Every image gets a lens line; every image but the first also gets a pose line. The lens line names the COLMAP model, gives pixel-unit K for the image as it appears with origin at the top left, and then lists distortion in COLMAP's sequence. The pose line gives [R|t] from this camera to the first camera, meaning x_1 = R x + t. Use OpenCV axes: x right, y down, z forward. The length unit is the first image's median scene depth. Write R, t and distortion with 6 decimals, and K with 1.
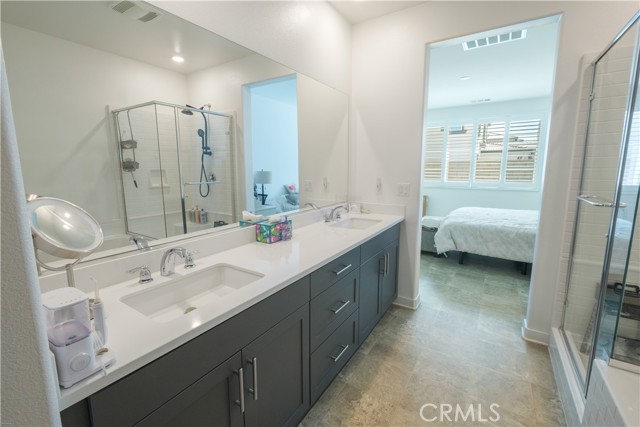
lens RADIAL K [[281.7, 0, 319.1], [0, 281.7, 211.8], [0, 0, 1]] dist [-0.008238, 0.001558]
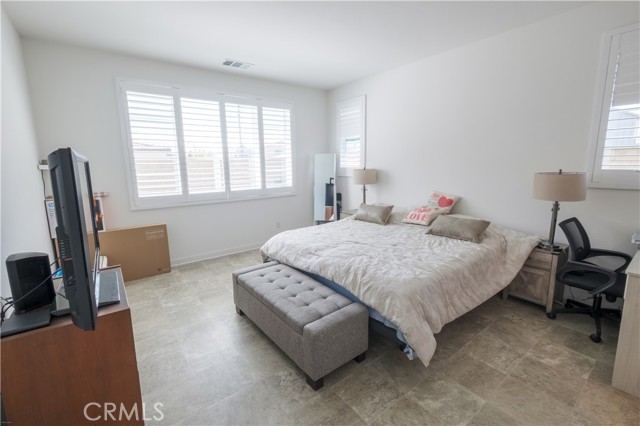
lens RADIAL K [[281.7, 0, 317.9], [0, 281.7, 212.5], [0, 0, 1]] dist [-0.008238, 0.001558]
pose [[0.333955, -0.168246, 0.927452, 0.000347], [0.154888, 0.980361, 0.122072, -0.166123], [-0.929776, 0.102885, 0.353456, 0.978158]]
